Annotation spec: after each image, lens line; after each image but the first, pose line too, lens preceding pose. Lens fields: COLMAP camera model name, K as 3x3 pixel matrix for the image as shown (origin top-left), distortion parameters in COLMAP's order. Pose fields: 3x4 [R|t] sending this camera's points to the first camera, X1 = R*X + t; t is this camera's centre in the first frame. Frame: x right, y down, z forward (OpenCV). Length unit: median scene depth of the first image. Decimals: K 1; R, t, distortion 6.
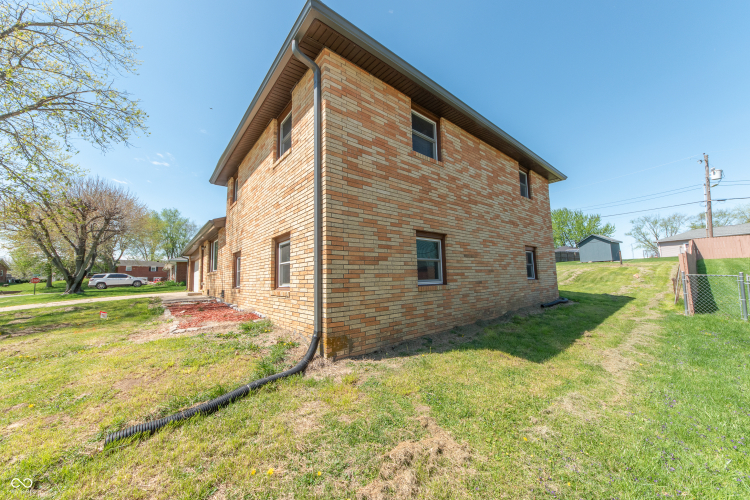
lens RADIAL K [[264.5, 0, 377.7], [0, 264.5, 250.9], [0, 0, 1]] dist [-0.000531, -0.000041]
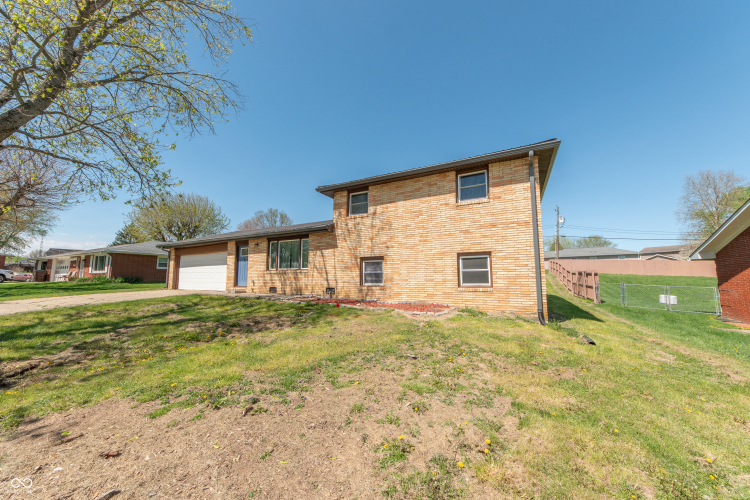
lens RADIAL K [[264.5, 0, 377.7], [0, 264.5, 250.9], [0, 0, 1]] dist [-0.000531, -0.000041]
pose [[0.924048, 0.069680, 0.375872, -0.913857], [-0.066414, 0.997557, -0.021655, 0.002547], [-0.376463, -0.004953, 0.926418, -0.136406]]
